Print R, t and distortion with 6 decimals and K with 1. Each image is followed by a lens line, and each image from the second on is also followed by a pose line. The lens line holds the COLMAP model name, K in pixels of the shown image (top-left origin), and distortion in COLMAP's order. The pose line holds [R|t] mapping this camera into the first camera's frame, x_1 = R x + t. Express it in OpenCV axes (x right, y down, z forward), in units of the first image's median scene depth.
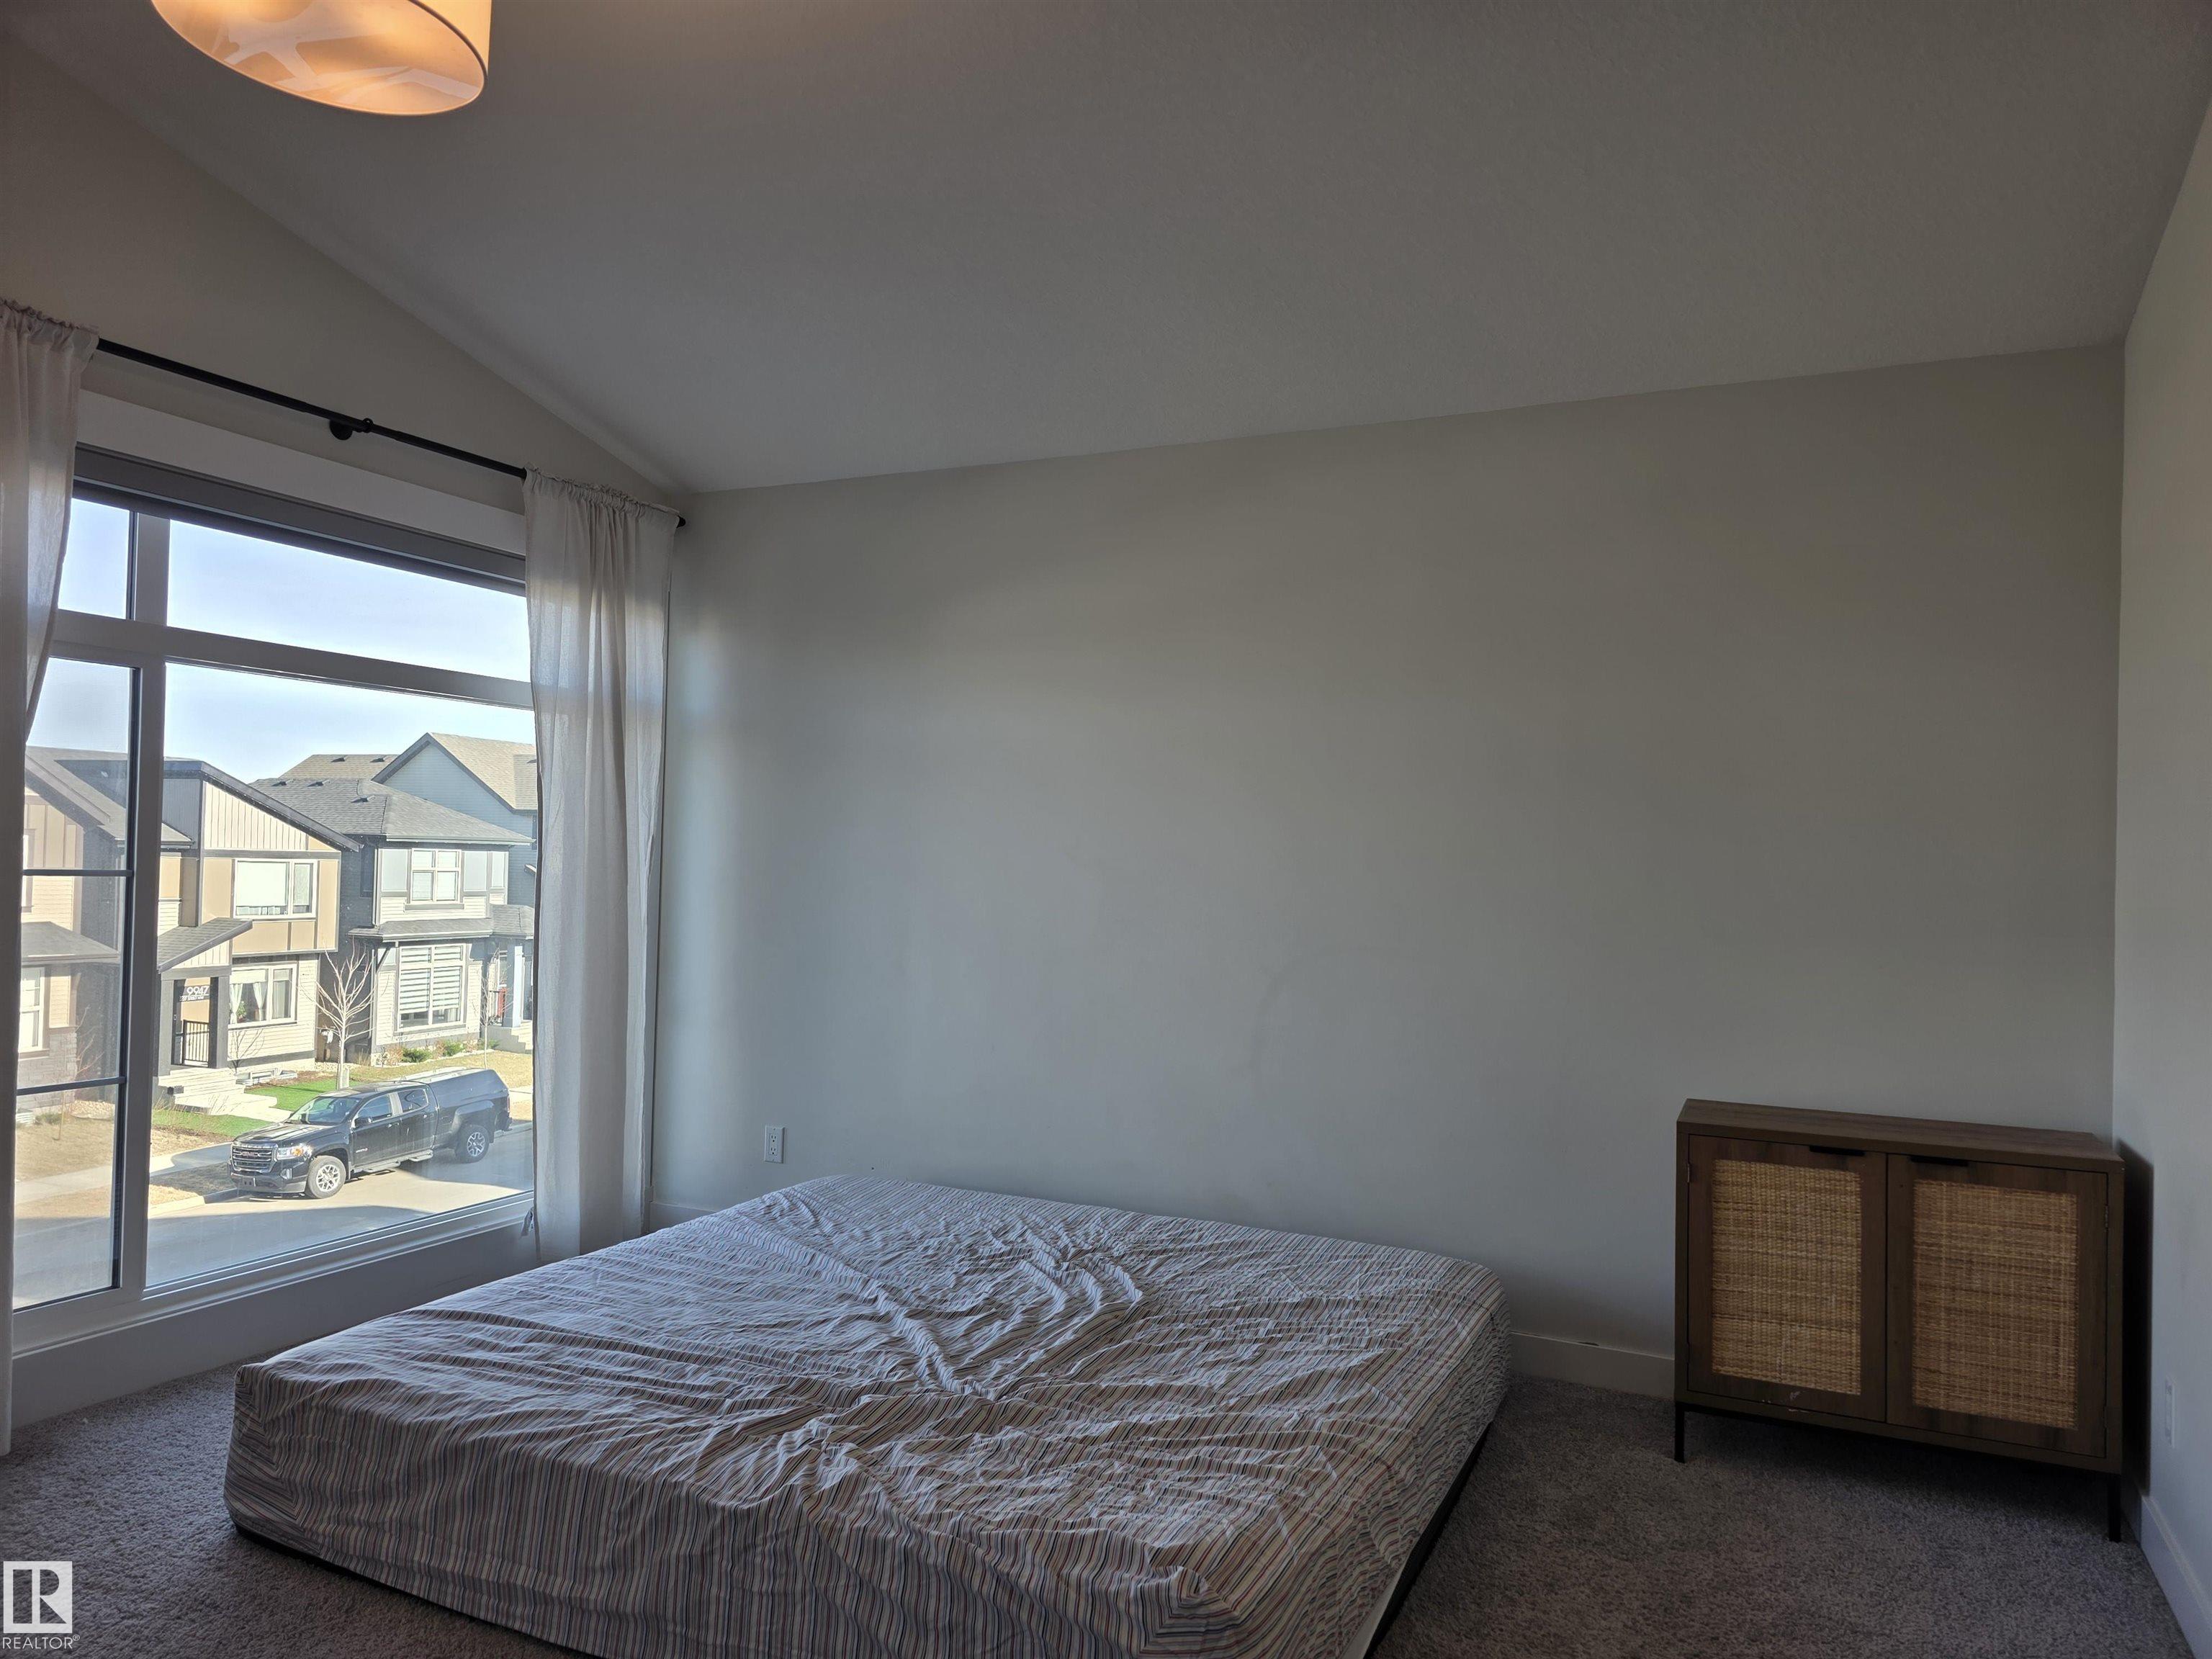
lens RADIAL K [[1465.8, 0, 1108.7], [0, 1465.8, 864.3], [0, 0, 1]] dist [0.058635, -0.030616]
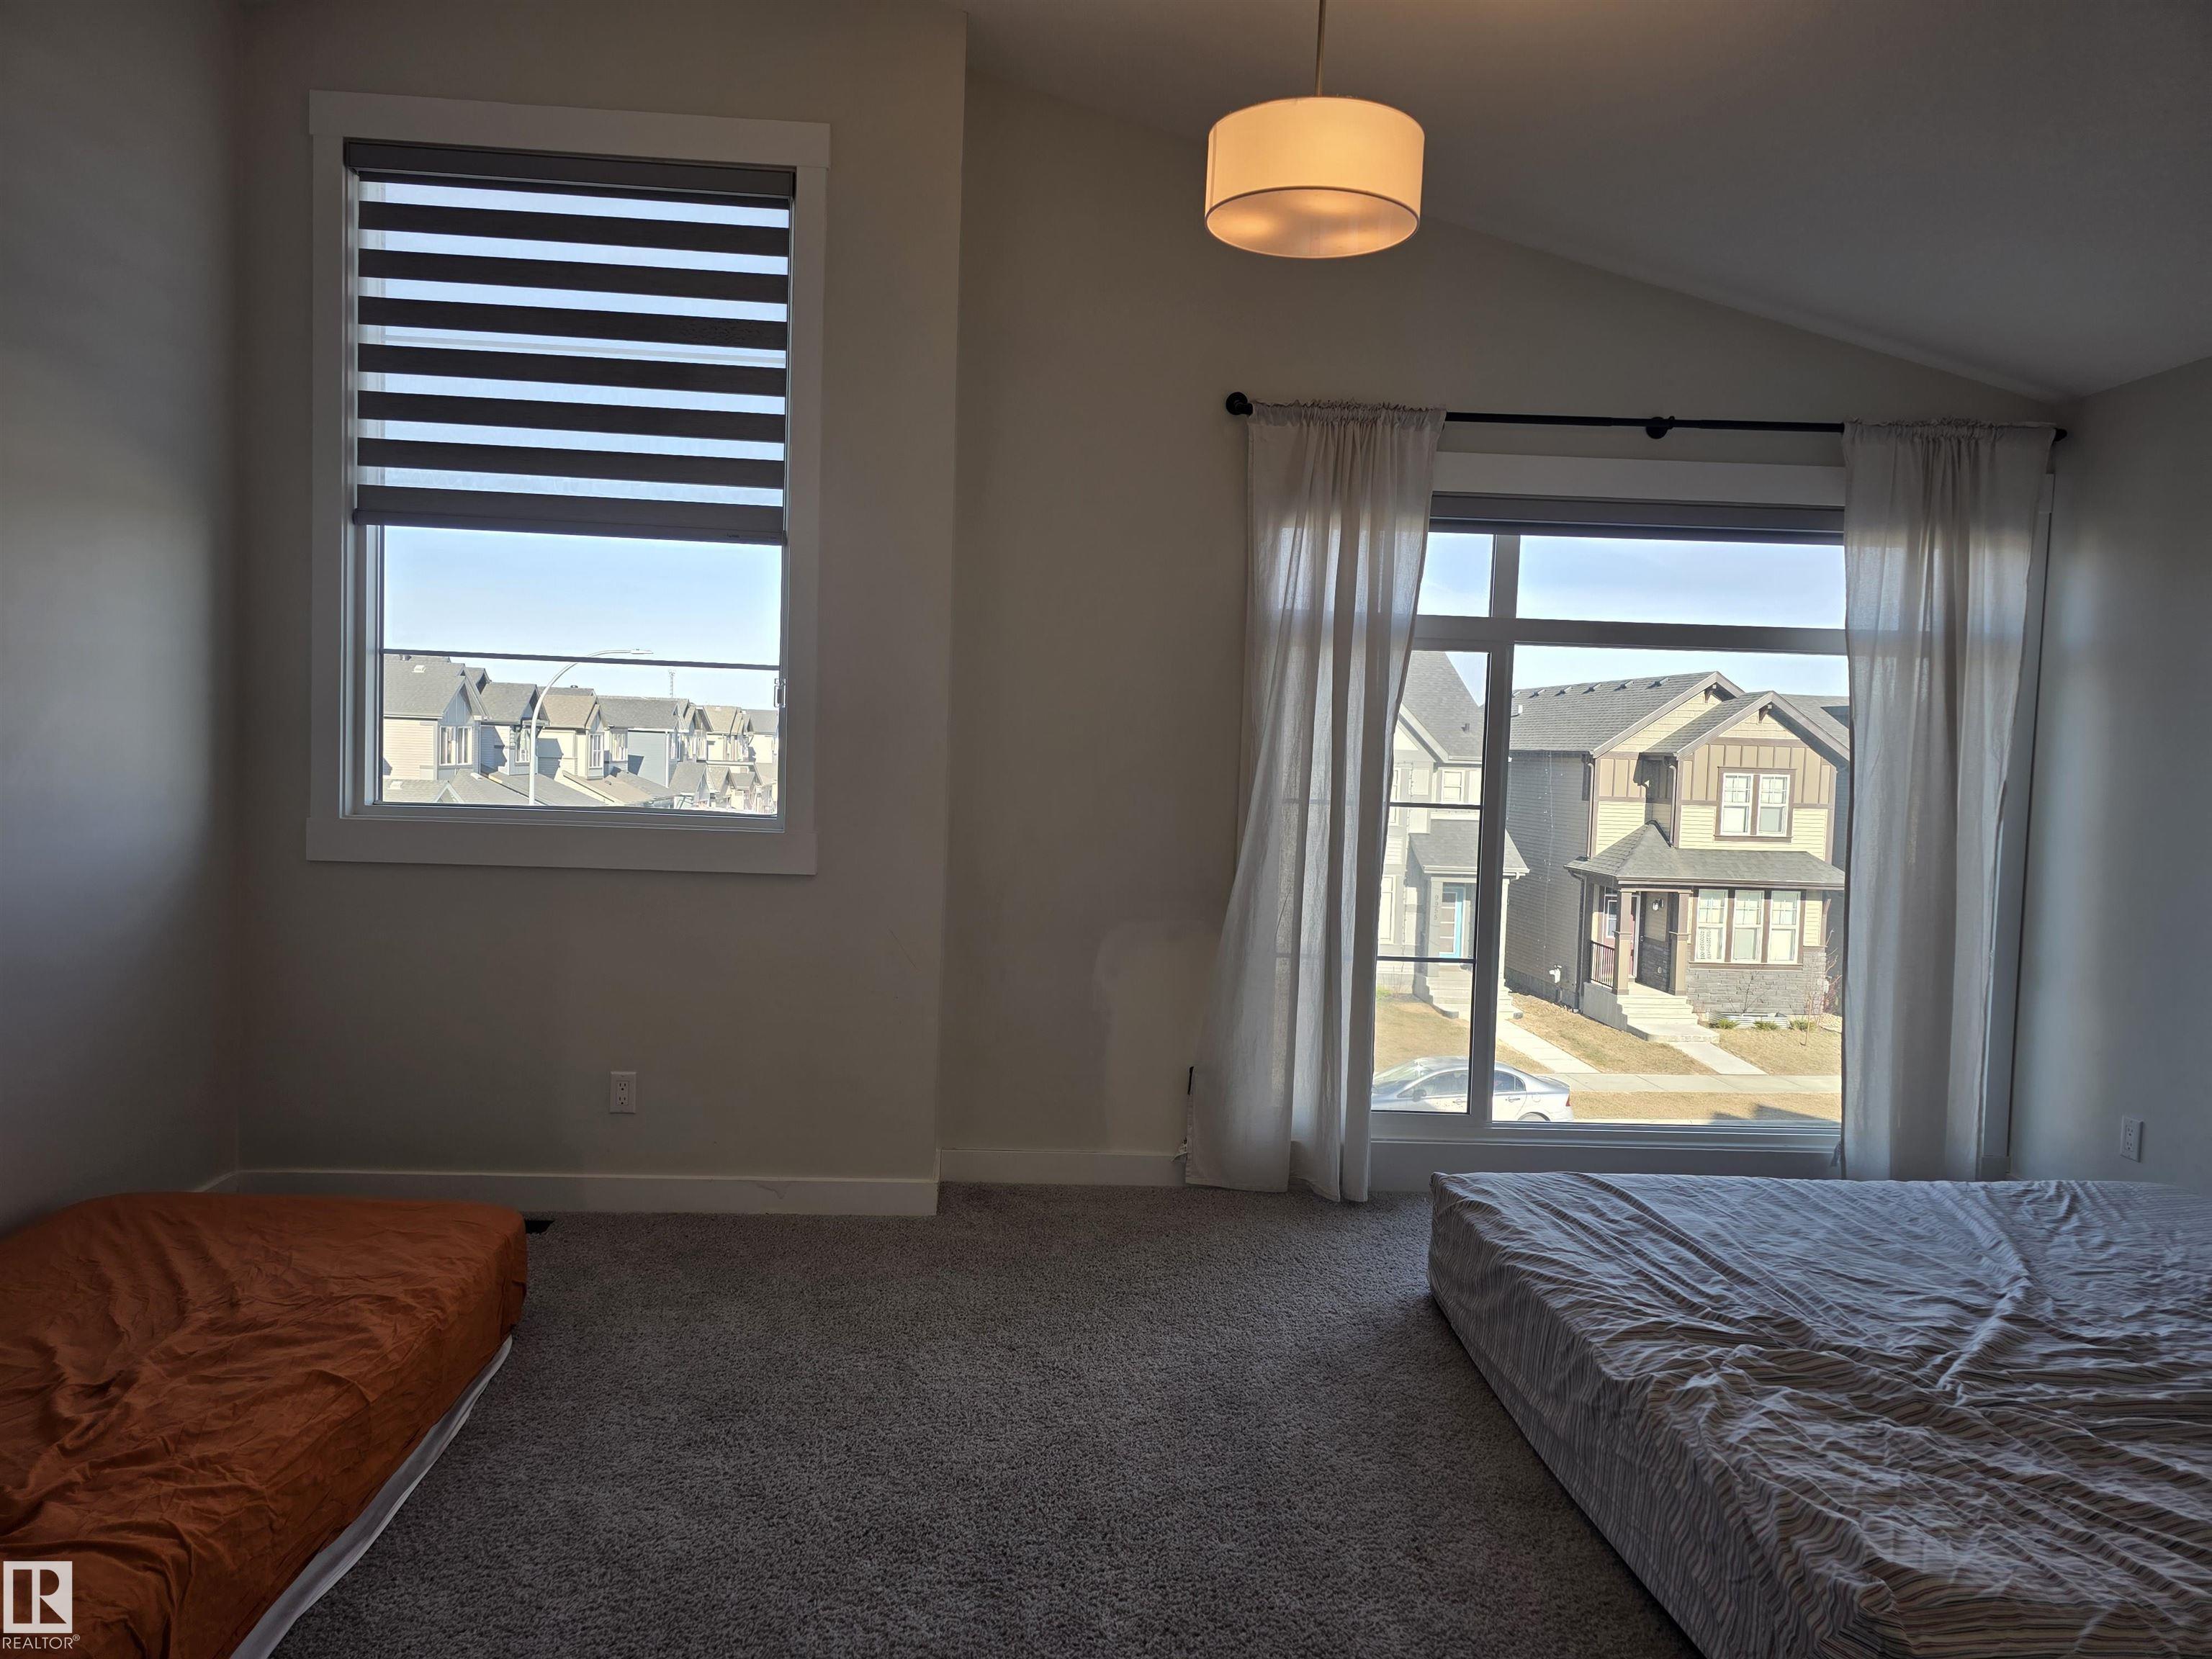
lens RADIAL K [[1477.3, 0, 1106.0], [0, 1477.3, 829.5], [0, 0, 1]] dist [0.005292, -0.003284]
pose [[0.485241, 0.038646, -0.873526, 0.397108], [-0.023548, 0.999238, 0.031127, -0.007085], [0.874063, 0.005466, 0.485781, 0.084937]]
